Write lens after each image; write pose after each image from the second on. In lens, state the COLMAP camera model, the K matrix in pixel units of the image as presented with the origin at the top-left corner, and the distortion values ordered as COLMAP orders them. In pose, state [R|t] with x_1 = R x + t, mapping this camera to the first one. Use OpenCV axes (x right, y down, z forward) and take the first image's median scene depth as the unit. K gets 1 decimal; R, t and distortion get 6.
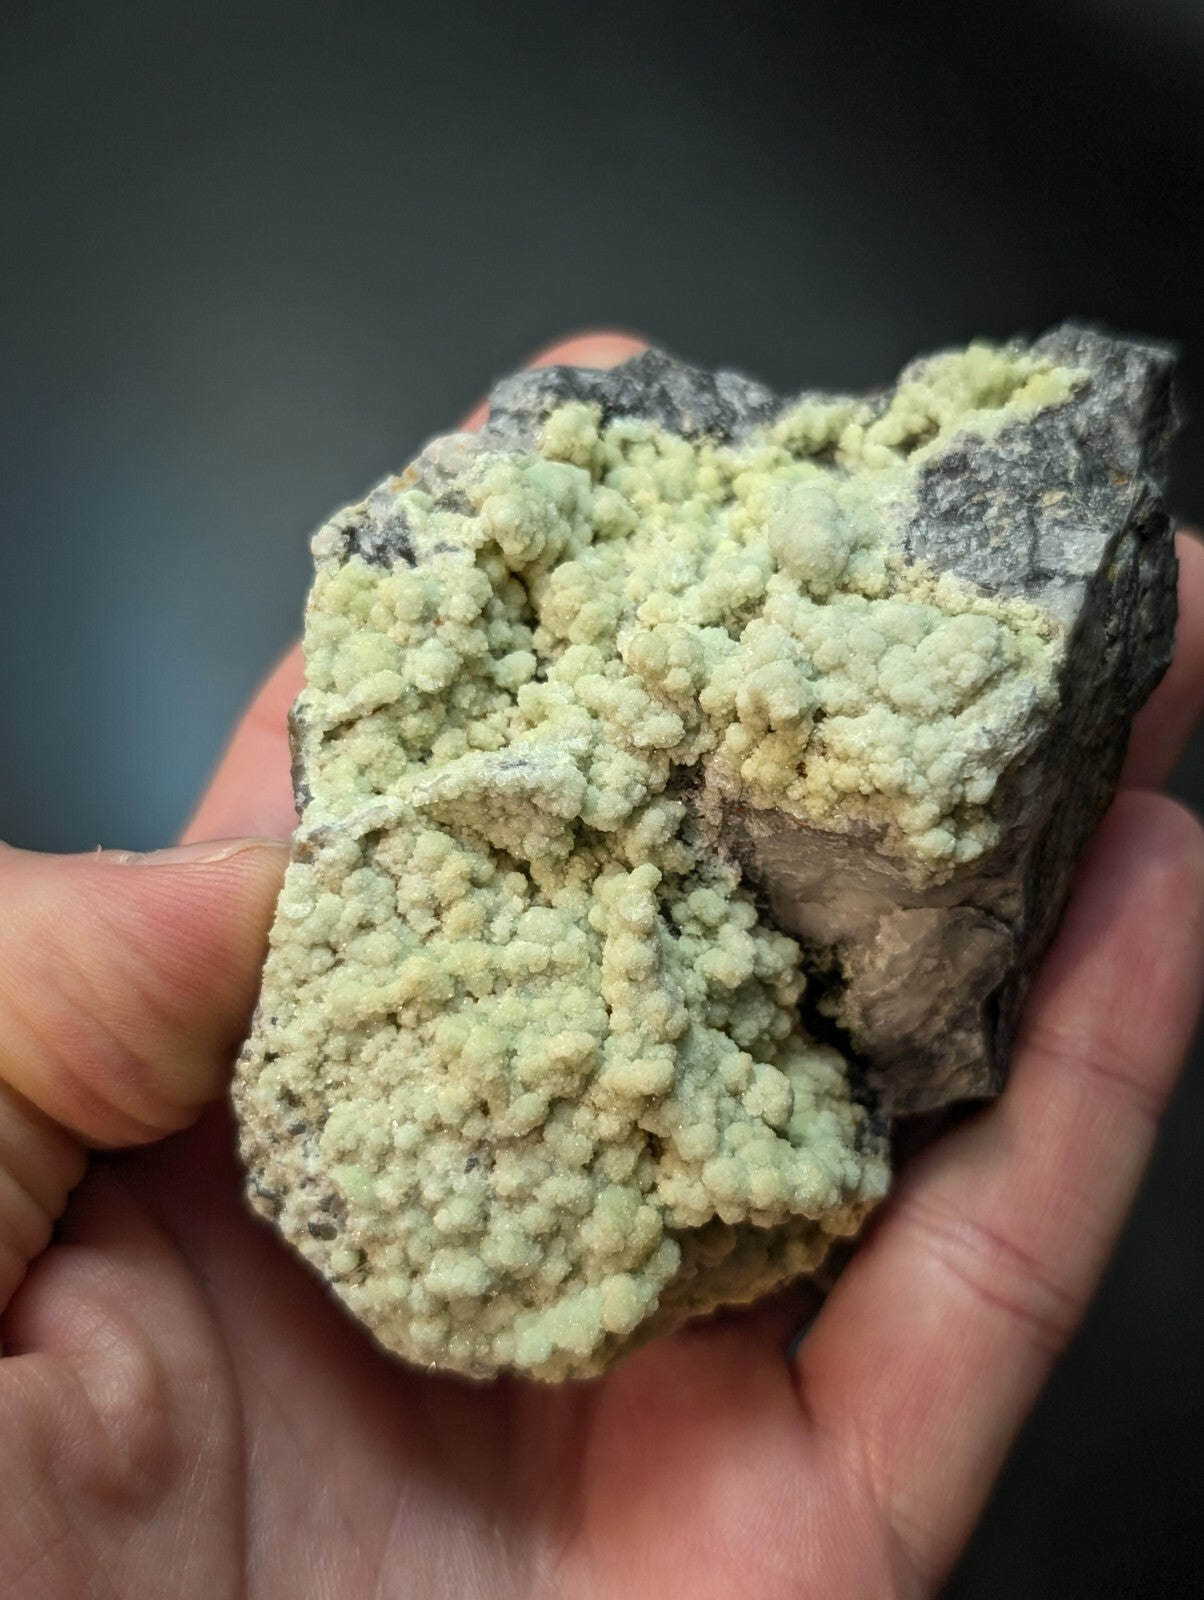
lens RADIAL K [[1894.7, 0, 602.0], [0, 1894.7, 800.0], [0, 0, 1]] dist [0.173356, -1.203357]
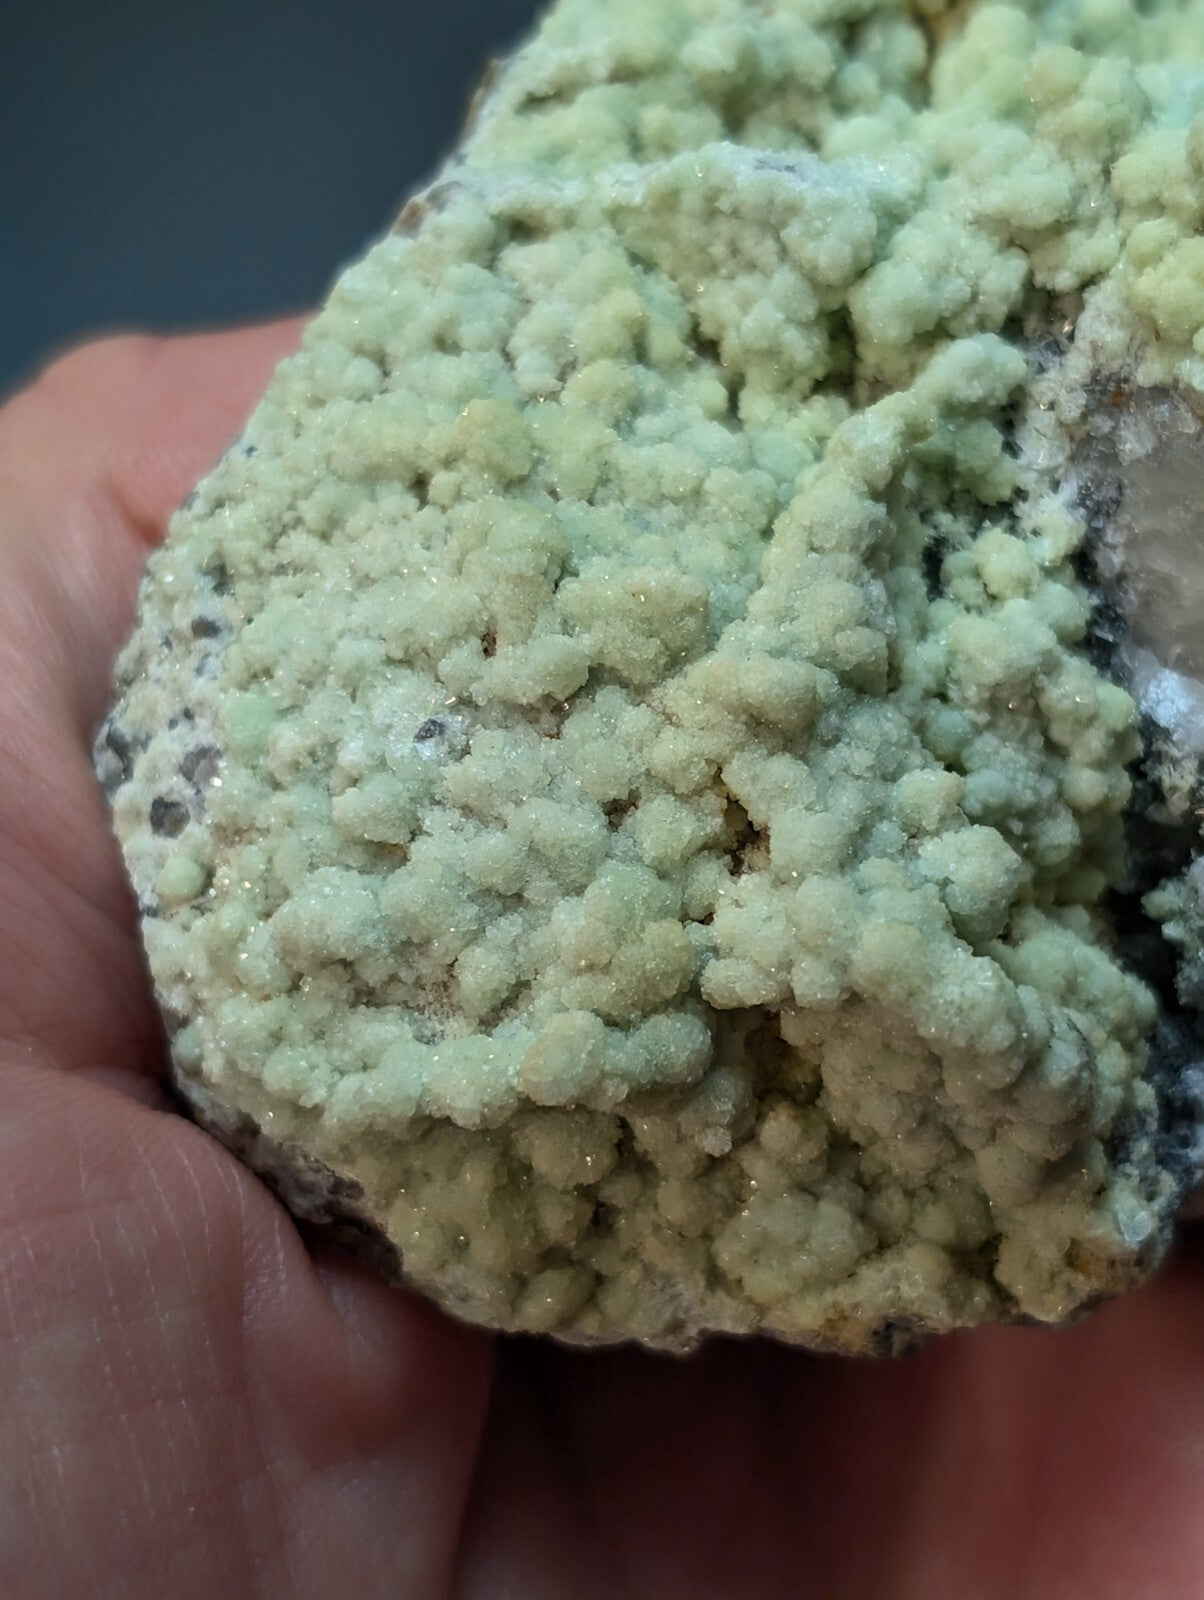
lens RADIAL K [[3159.5, 0, 602.0], [0, 3159.5, 800.0], [0, 0, 1]] dist [0.249171, -0.002169]
pose [[0.891791, 0.331313, -0.308125, 0.274128], [-0.414174, 0.871918, -0.261188, 0.430620], [0.182124, 0.360543, 0.914790, 0.142253]]
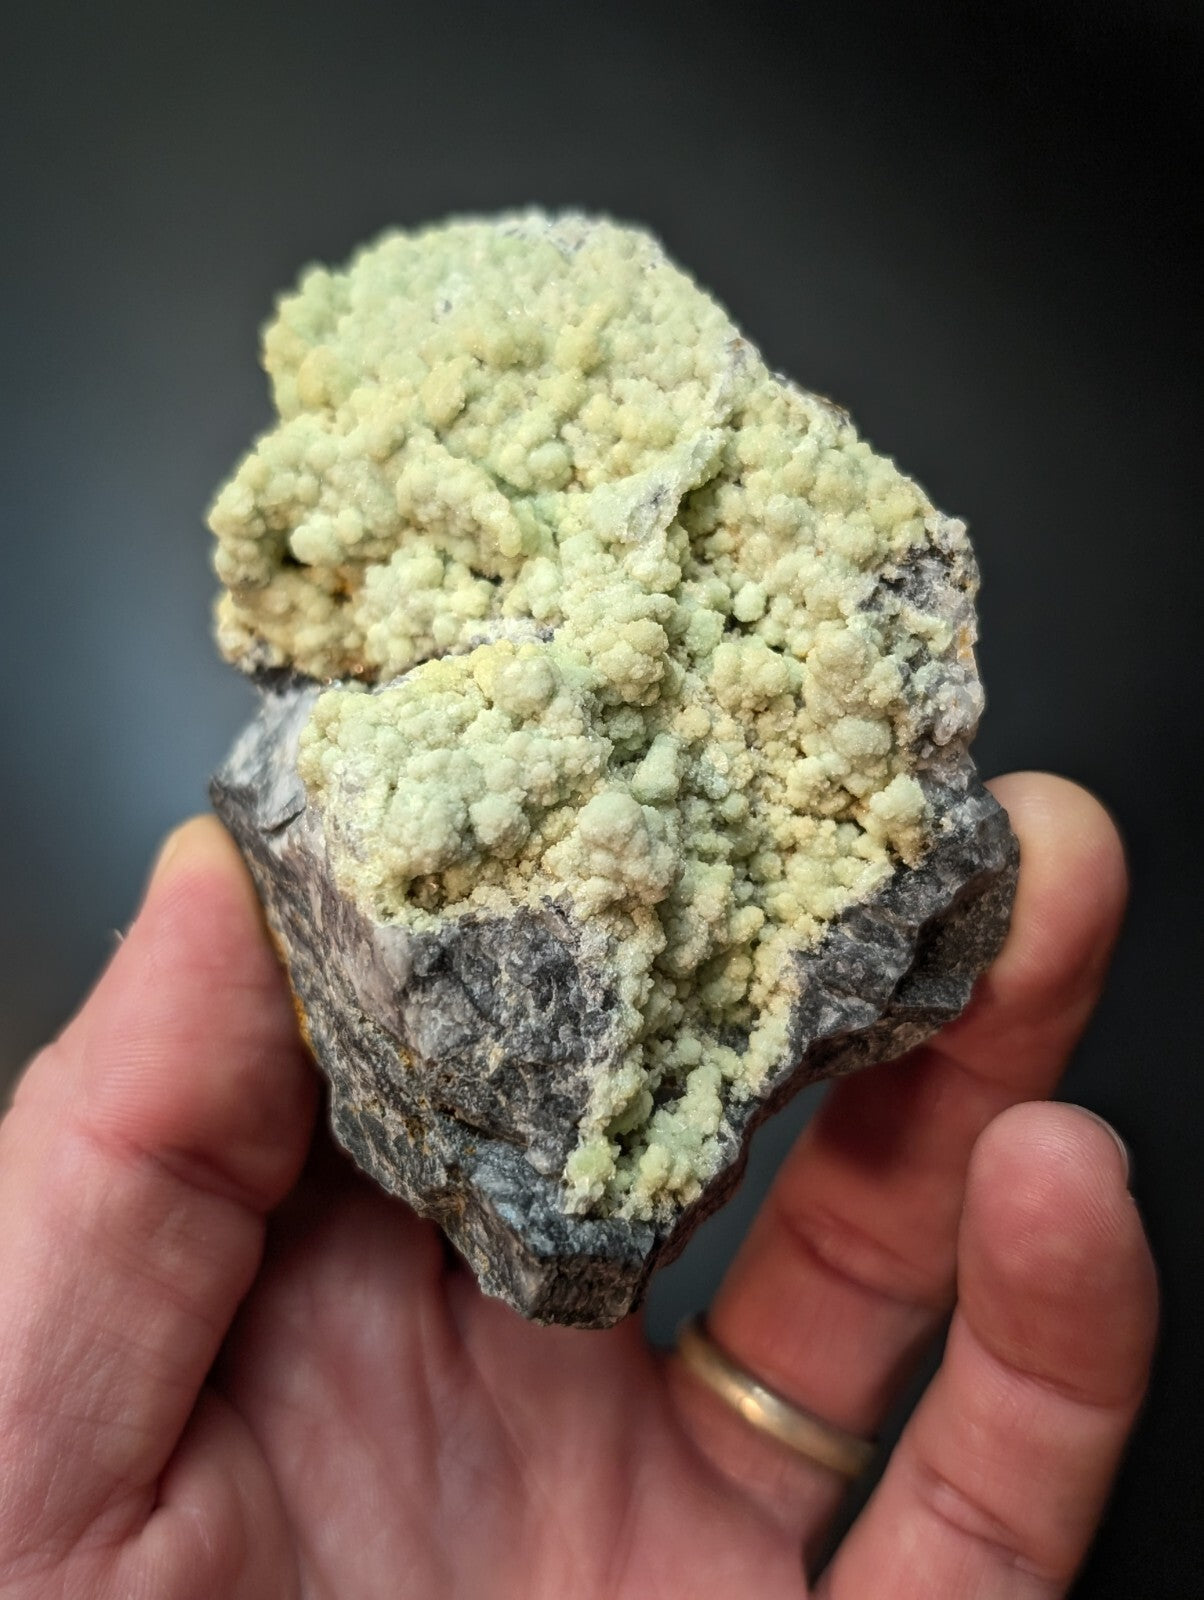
lens RADIAL K [[1896.1, 0, 644.8], [0, 1896.1, 775.9], [0, 0, 1]] dist [0.095050, -0.001857]
pose [[-0.682650, 0.707295, -0.183639, 0.268398], [-0.701027, -0.562933, 0.437798, -0.571768], [0.206276, 0.427599, 0.880119, 0.102818]]
